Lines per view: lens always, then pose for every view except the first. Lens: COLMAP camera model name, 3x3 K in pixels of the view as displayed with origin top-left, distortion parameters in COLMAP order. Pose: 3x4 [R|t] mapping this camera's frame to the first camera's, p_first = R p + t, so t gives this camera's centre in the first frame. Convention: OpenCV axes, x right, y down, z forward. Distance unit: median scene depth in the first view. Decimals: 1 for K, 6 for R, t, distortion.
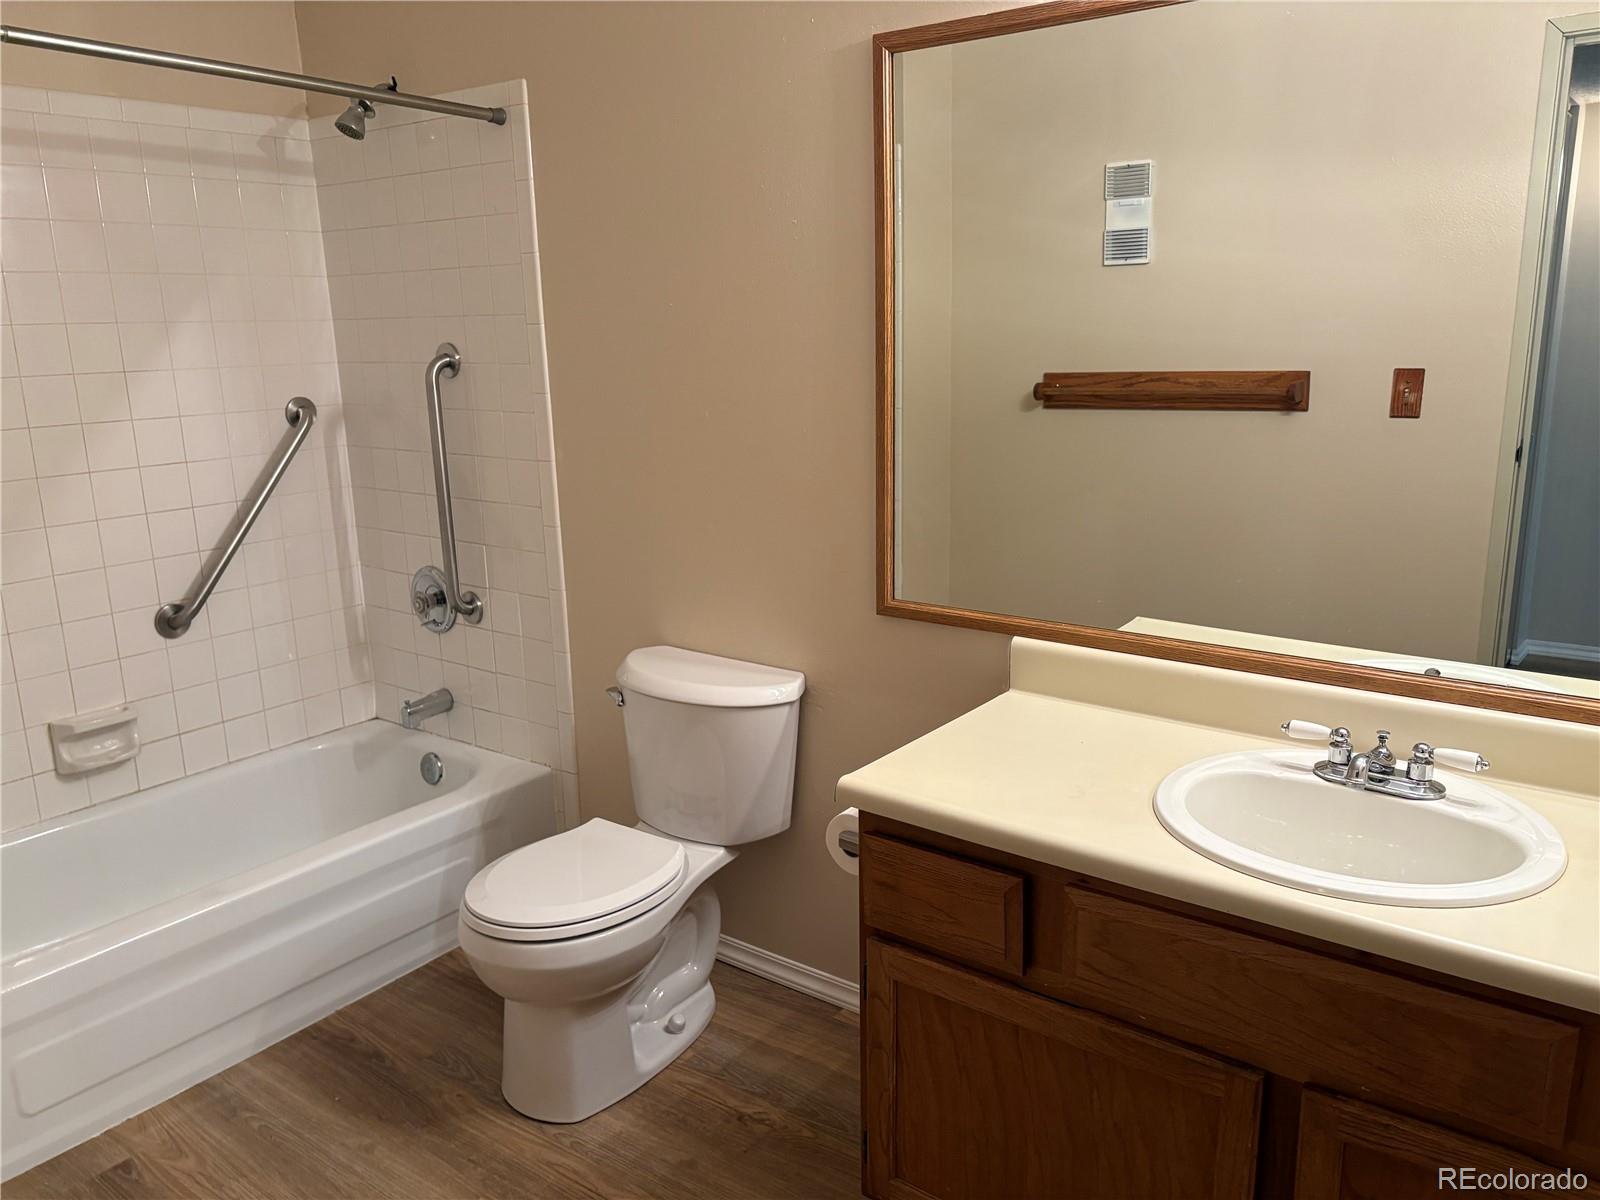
lens RADIAL K [[1208.0, 0, 793.6], [0, 1208.0, 611.5], [0, 0, 1]] dist [0.033264, -0.026807]
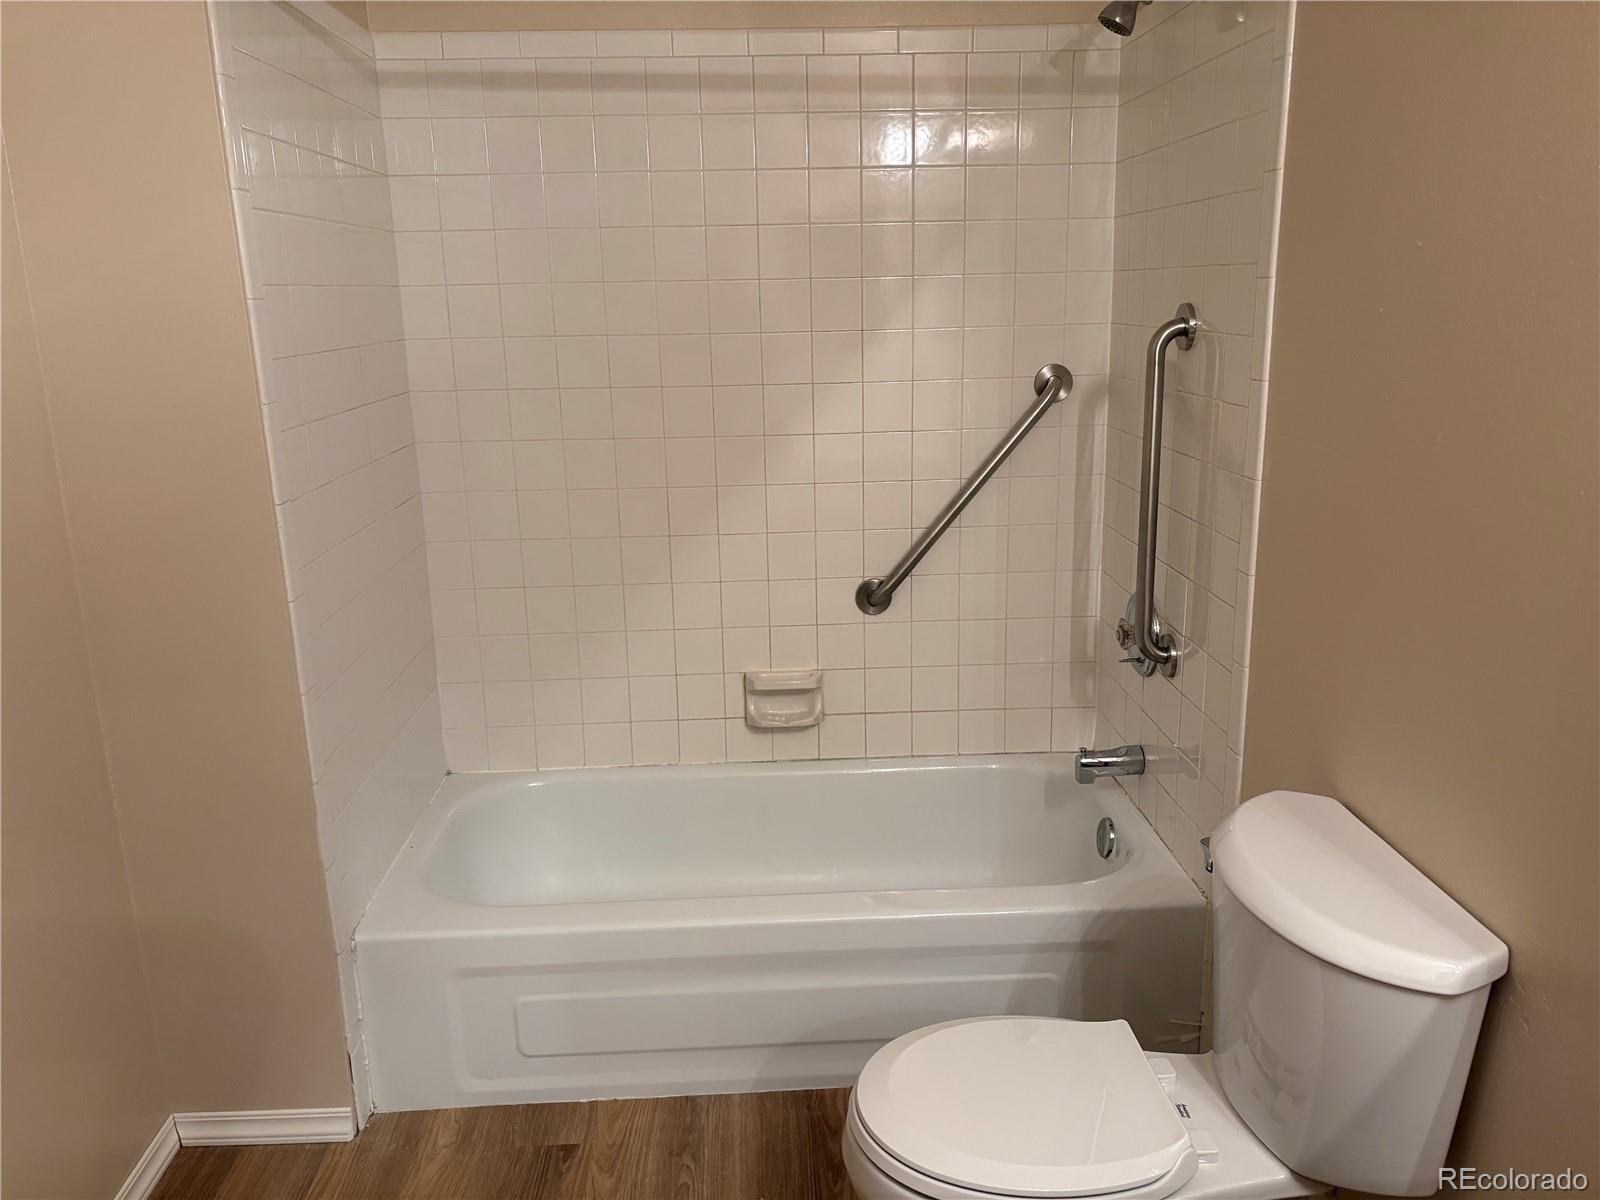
lens RADIAL K [[1208.0, 0, 802.1], [0, 1208.0, 595.3], [0, 0, 1]] dist [0.033264, -0.026807]
pose [[0.639326, 0.199428, -0.742624, 0.178047], [-0.178114, 0.977923, 0.109278, -0.103031], [0.748023, 0.062408, 0.660732, 0.414766]]
